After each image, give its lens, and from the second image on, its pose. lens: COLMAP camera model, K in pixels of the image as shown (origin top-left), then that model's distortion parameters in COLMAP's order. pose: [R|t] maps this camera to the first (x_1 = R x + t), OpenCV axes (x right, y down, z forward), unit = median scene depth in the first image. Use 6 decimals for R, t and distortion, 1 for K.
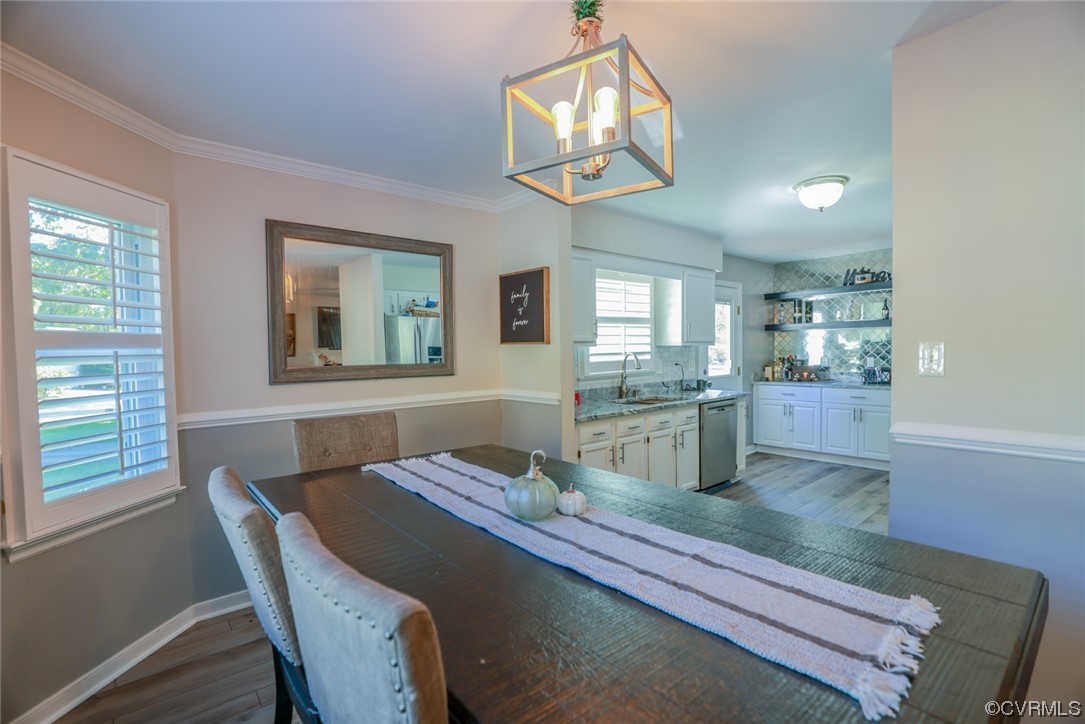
lens RADIAL K [[496.7, 0, 543.4], [0, 496.7, 365.1], [0, 0, 1]] dist [-0.031831, 0.004454]
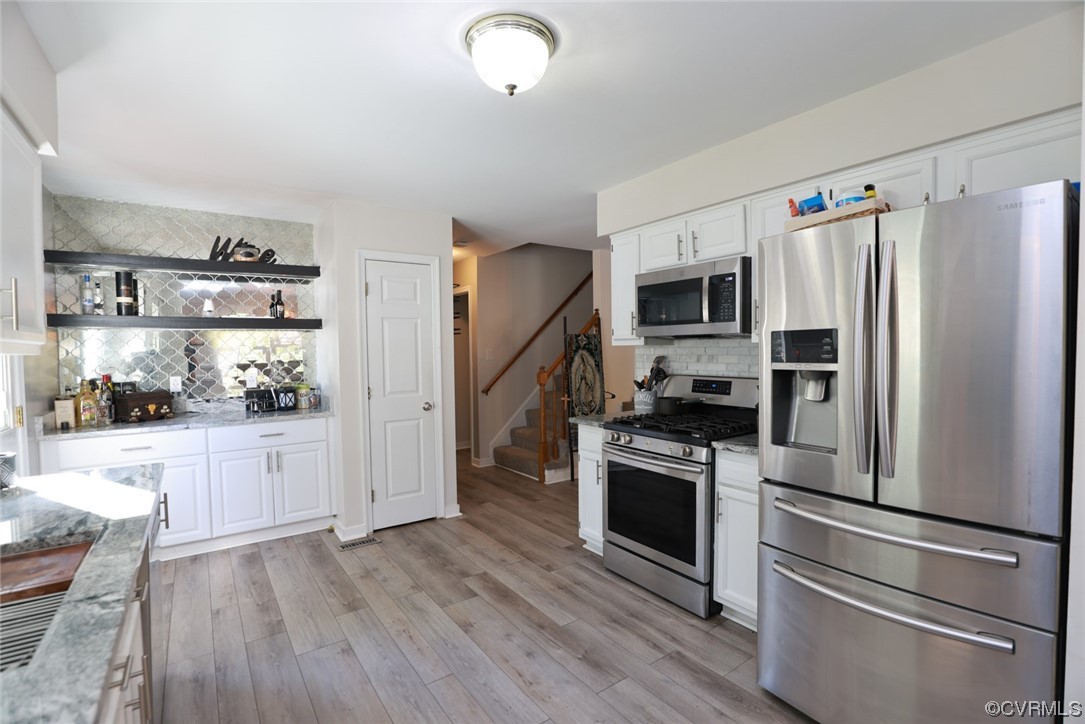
lens RADIAL K [[496.7, 0, 545.4], [0, 496.7, 364.9], [0, 0, 1]] dist [-0.031831, 0.004454]
pose [[0.085707, -0.016805, 0.996179, 0.025276], [0.044204, 0.998937, 0.013048, -0.020039], [-0.995339, 0.042917, 0.086359, 0.585878]]
